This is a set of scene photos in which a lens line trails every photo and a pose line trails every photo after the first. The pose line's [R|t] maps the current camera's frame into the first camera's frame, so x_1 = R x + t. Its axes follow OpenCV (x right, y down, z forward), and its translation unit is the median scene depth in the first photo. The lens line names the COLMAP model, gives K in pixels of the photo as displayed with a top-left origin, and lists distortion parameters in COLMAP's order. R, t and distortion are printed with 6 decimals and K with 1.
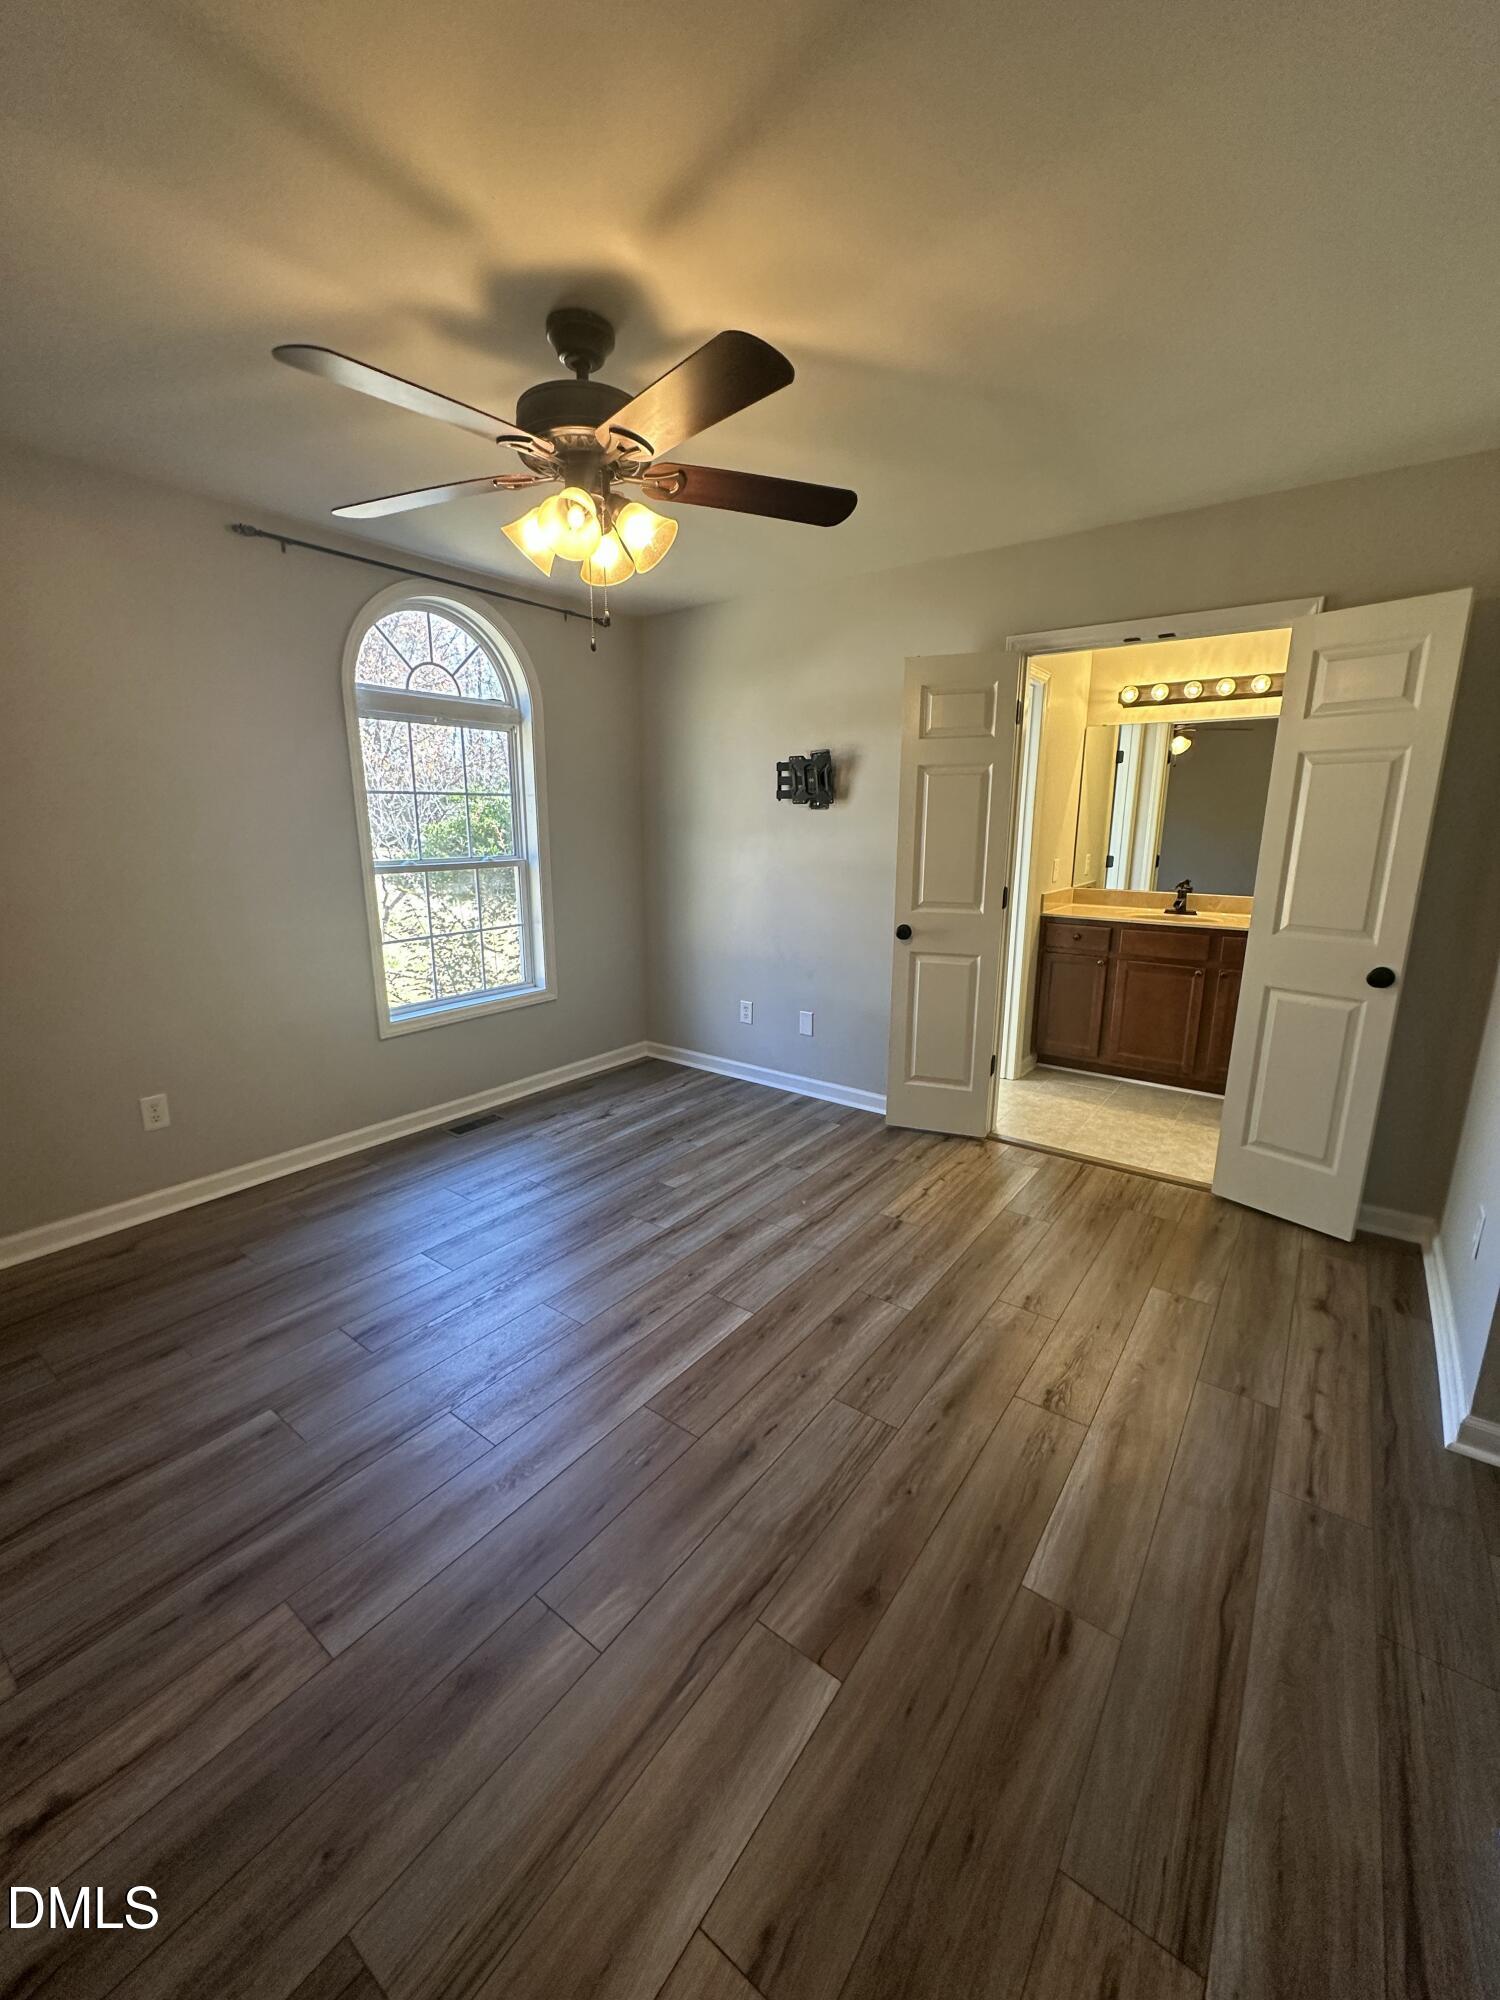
lens RADIAL K [[797.8, 0, 752.1], [0, 797.8, 998.2], [0, 0, 1]] dist [-0.000190, 0.000049]
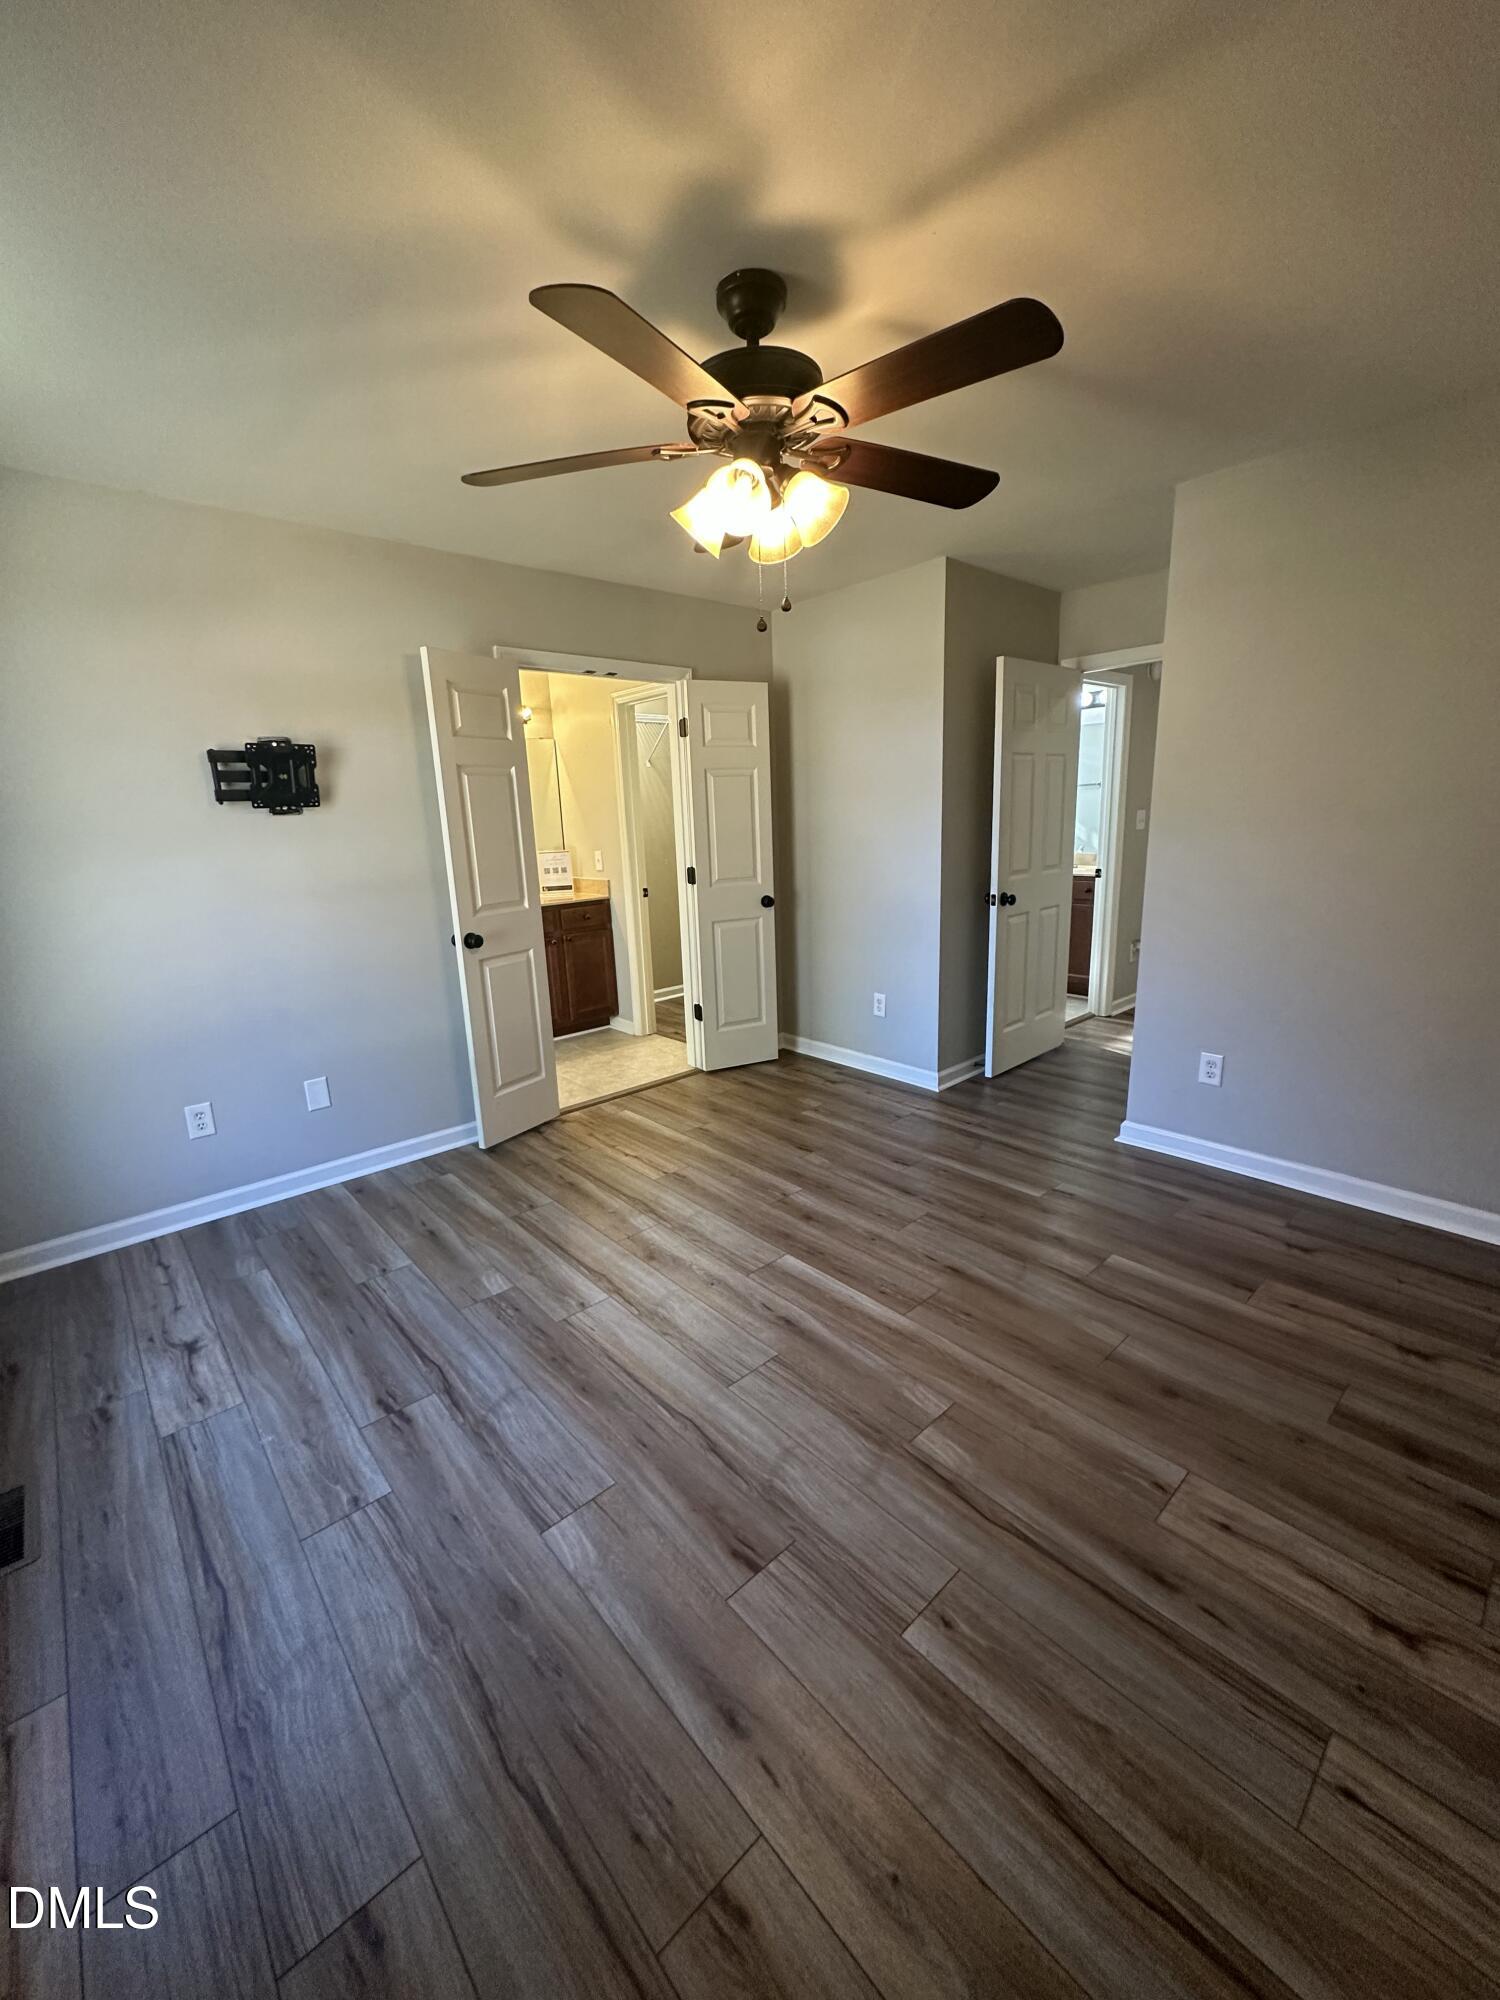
lens RADIAL K [[797.8, 0, 752.1], [0, 797.8, 998.2], [0, 0, 1]] dist [-0.000190, 0.000049]
pose [[0.202371, -0.232211, 0.951380, -0.726328], [0.252233, 0.951064, 0.178481, -0.114346], [-0.946269, 0.203850, 0.251039, 0.513644]]
